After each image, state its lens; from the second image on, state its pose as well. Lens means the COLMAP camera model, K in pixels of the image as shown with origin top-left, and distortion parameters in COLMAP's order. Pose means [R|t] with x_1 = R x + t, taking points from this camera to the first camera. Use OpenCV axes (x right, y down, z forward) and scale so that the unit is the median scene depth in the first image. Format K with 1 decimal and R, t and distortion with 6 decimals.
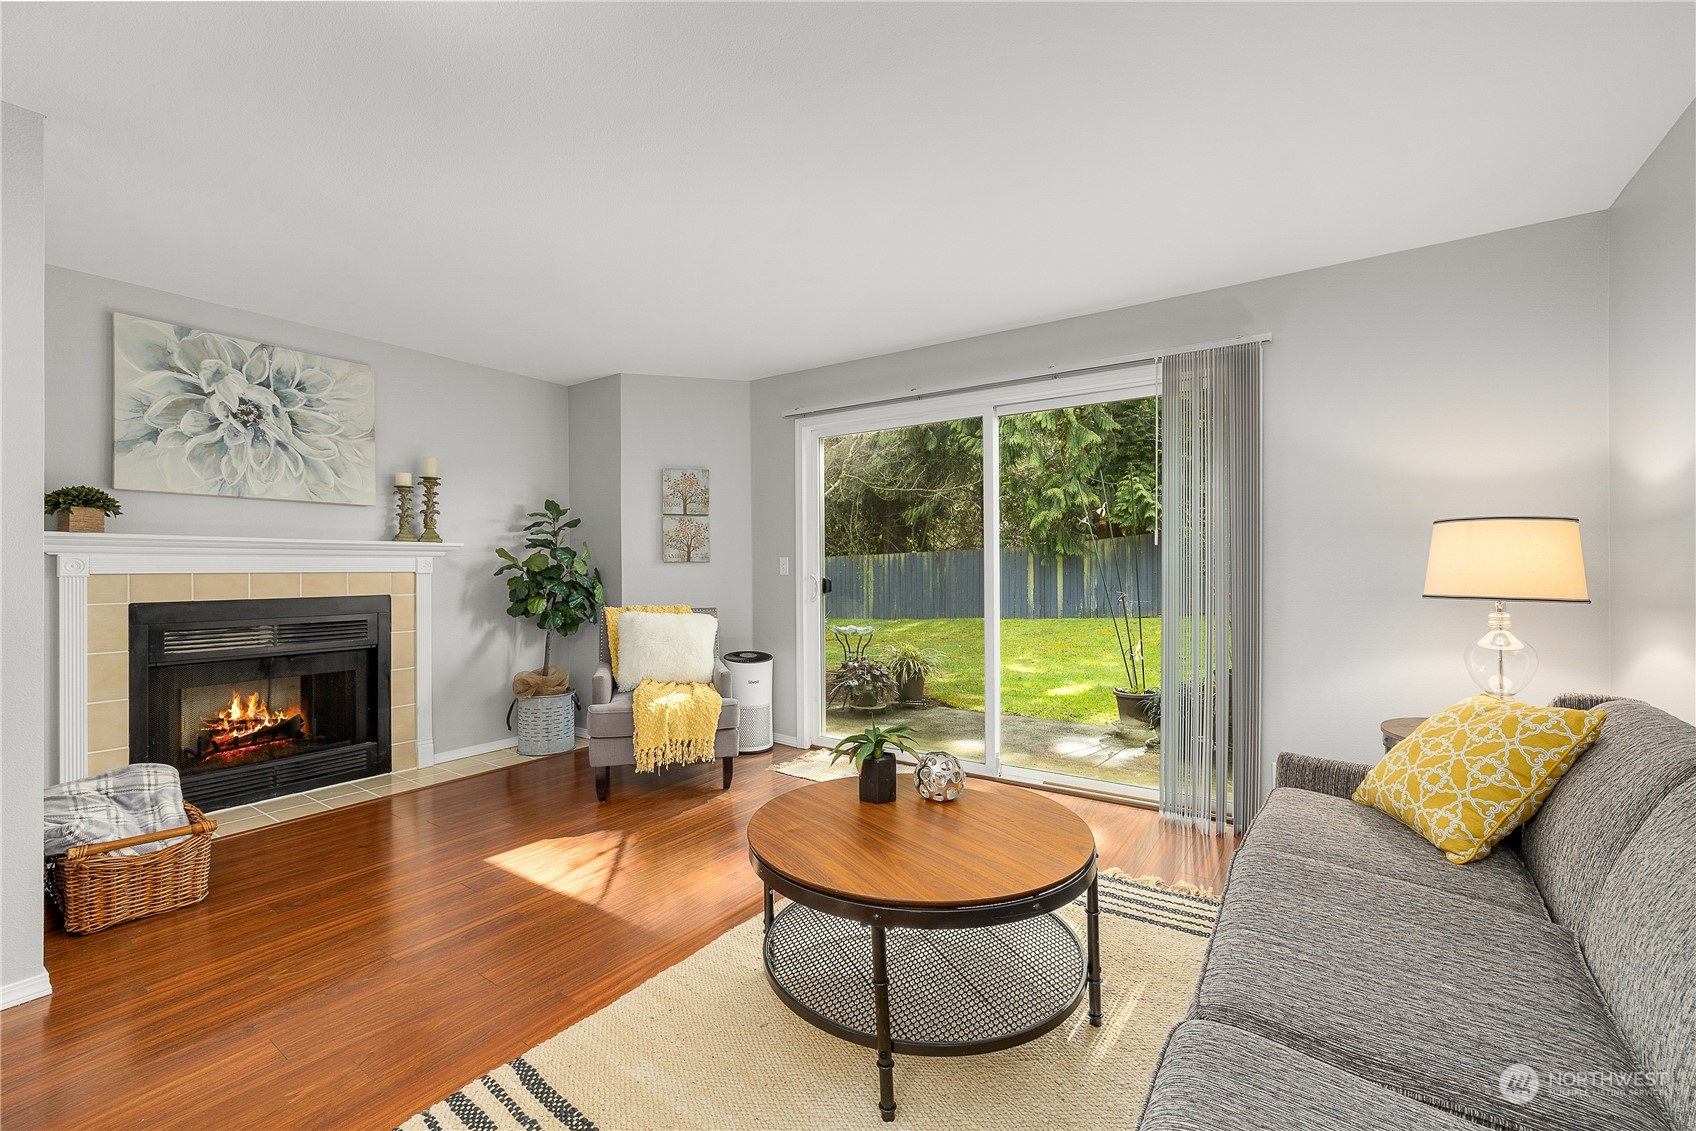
lens RADIAL K [[708.9, 0, 848.3], [0, 708.9, 562.8], [0, 0, 1]] dist [0.001192, -0.000115]
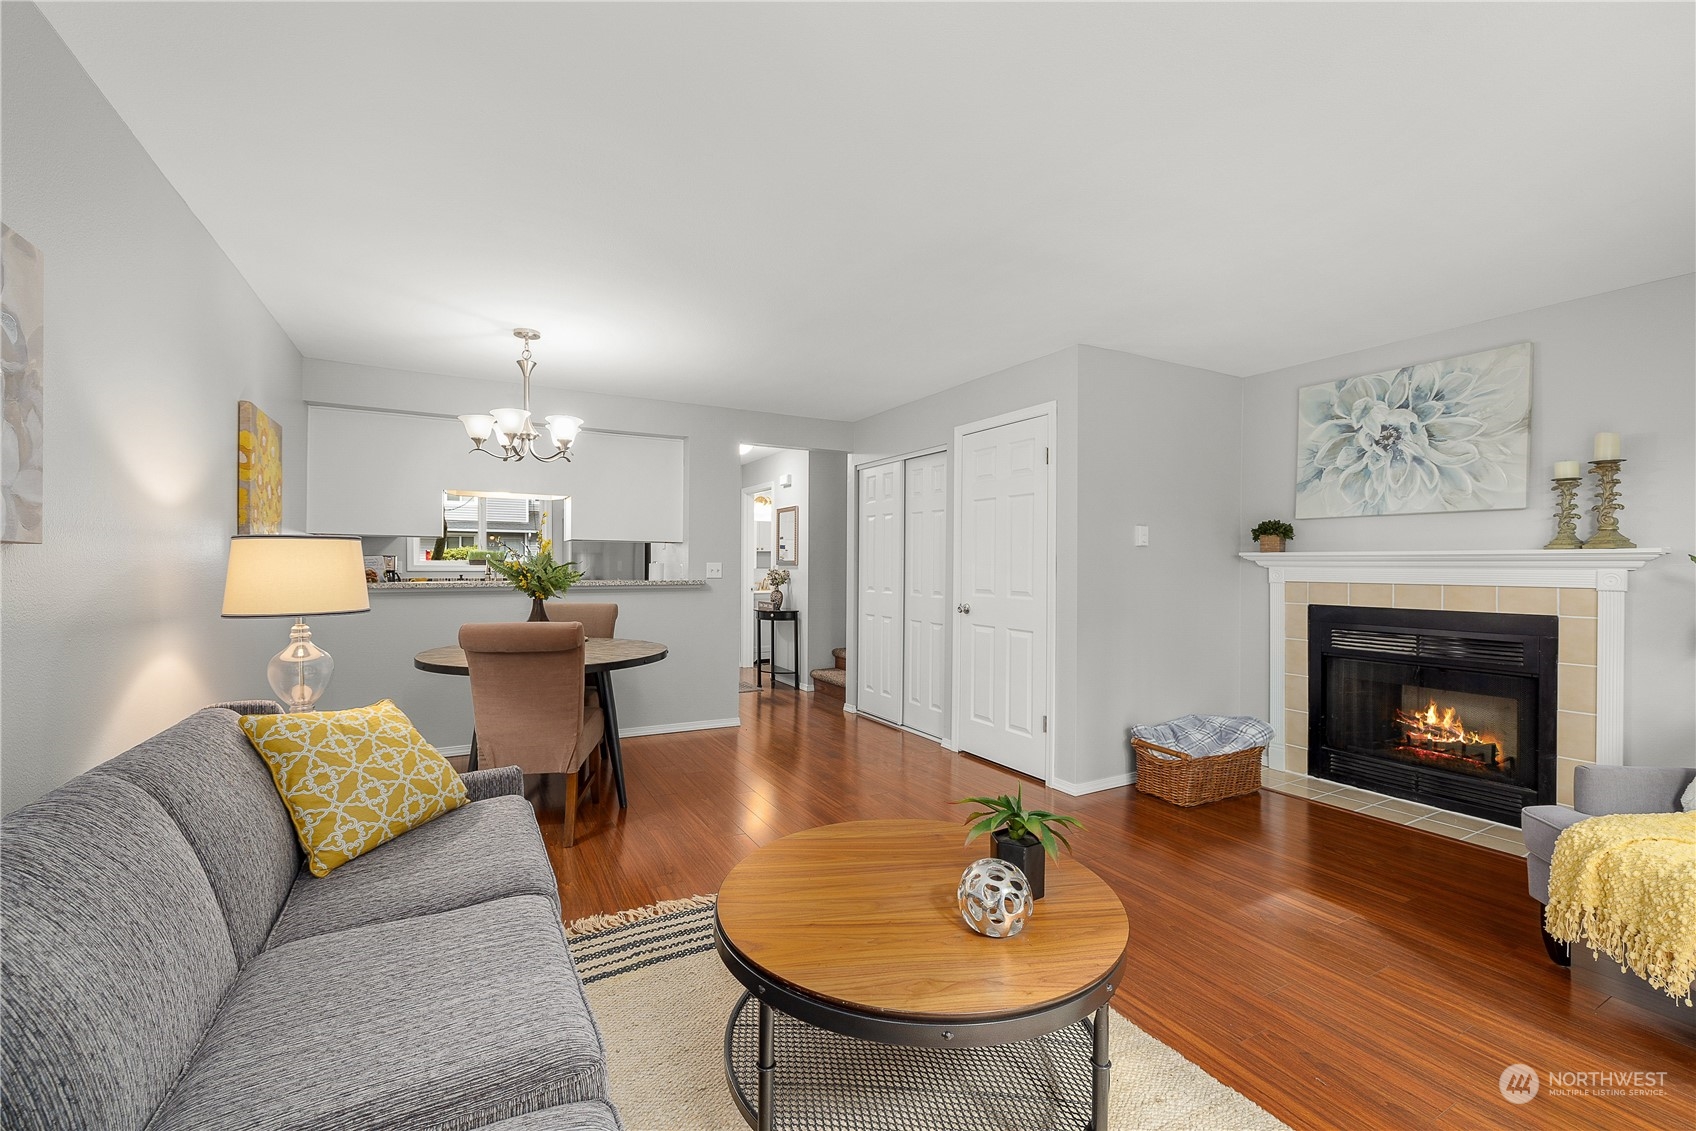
lens RADIAL K [[708.9, 0, 848.9], [0, 708.9, 567.3], [0, 0, 1]] dist [0.001192, -0.000115]
pose [[-0.446307, -0.007501, -0.894848, 0.489178], [-0.011260, 0.999933, -0.002765, 0.001203], [0.894809, 0.008842, -0.446362, 0.734242]]
